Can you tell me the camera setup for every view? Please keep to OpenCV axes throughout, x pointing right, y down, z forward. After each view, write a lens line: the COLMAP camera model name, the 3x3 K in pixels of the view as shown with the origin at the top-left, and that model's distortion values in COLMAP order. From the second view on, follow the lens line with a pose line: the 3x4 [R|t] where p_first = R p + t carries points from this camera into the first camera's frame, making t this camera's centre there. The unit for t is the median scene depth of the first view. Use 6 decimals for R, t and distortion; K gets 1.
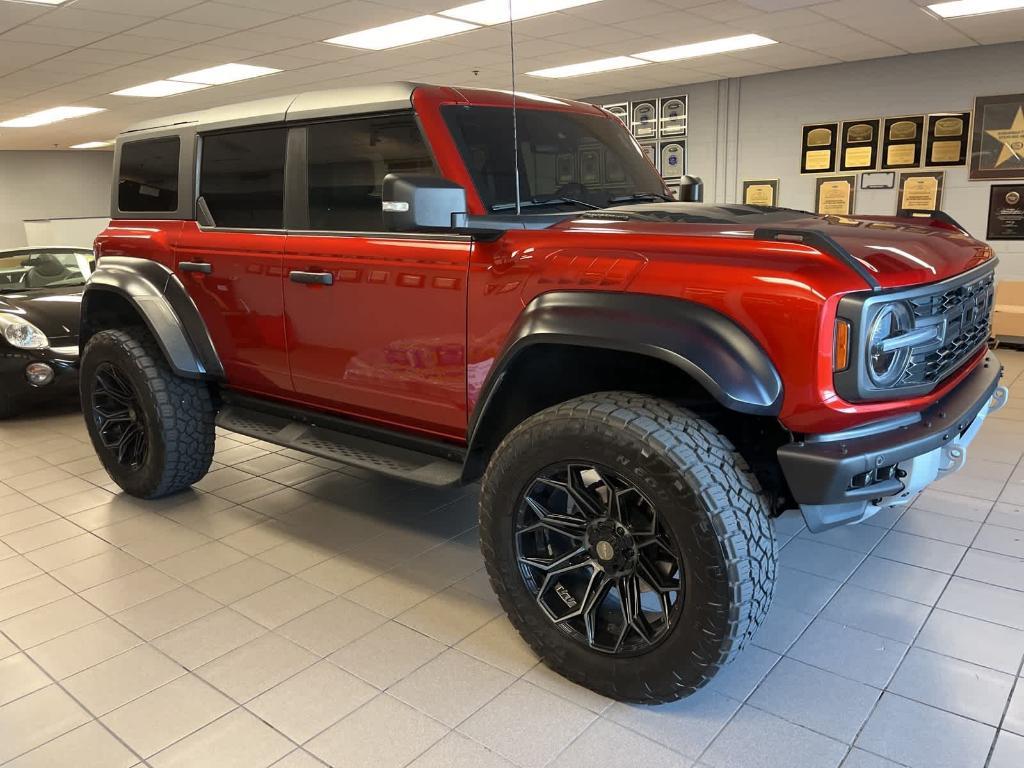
lens RADIAL K [[778.1, 0, 516.2], [0, 778.1, 385.5], [0, 0, 1]] dist [0.066616, -0.090160]
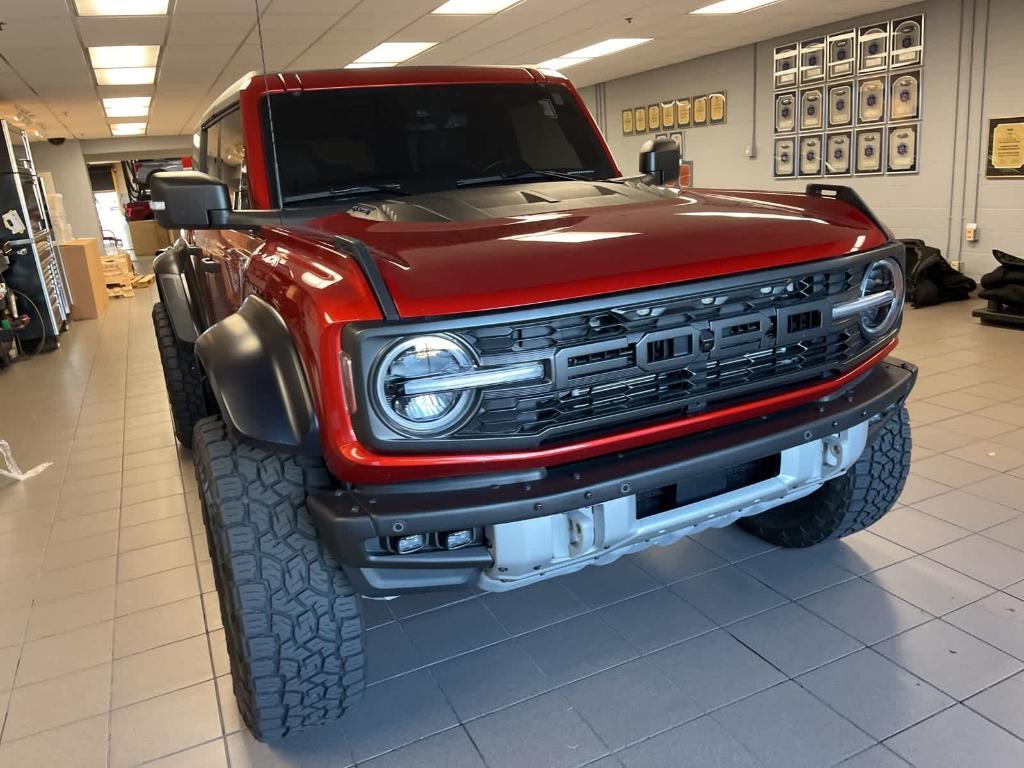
lens RADIAL K [[778.1, 0, 502.3], [0, 778.1, 384.4], [0, 0, 1]] dist [0.066616, -0.090160]
pose [[0.901177, 0.078909, -0.426207, 0.617482], [-0.053367, 0.996007, 0.071564, -0.080286], [0.430152, -0.041747, 0.901790, 0.216835]]
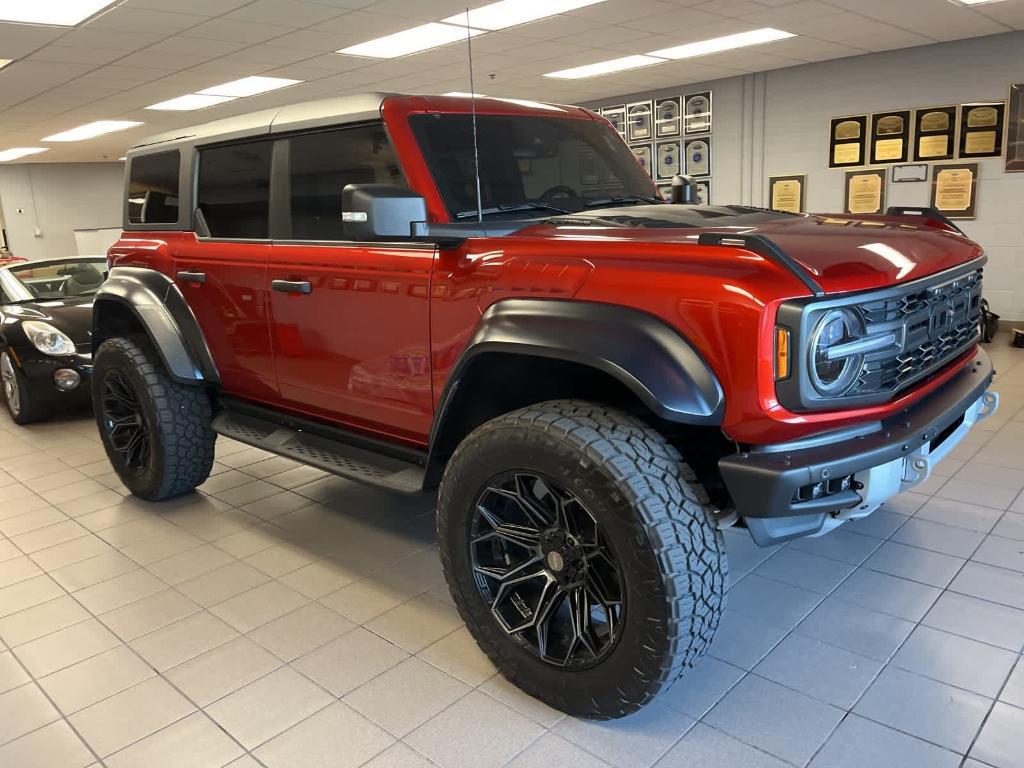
lens RADIAL K [[778.1, 0, 504.4], [0, 778.1, 376.5], [0, 0, 1]] dist [0.066616, -0.090160]
pose [[0.997102, -0.004570, -0.075942, 0.098947], [0.003789, 0.999939, -0.010419, -0.009526], [0.075985, 0.010101, 0.997058, 0.007284]]
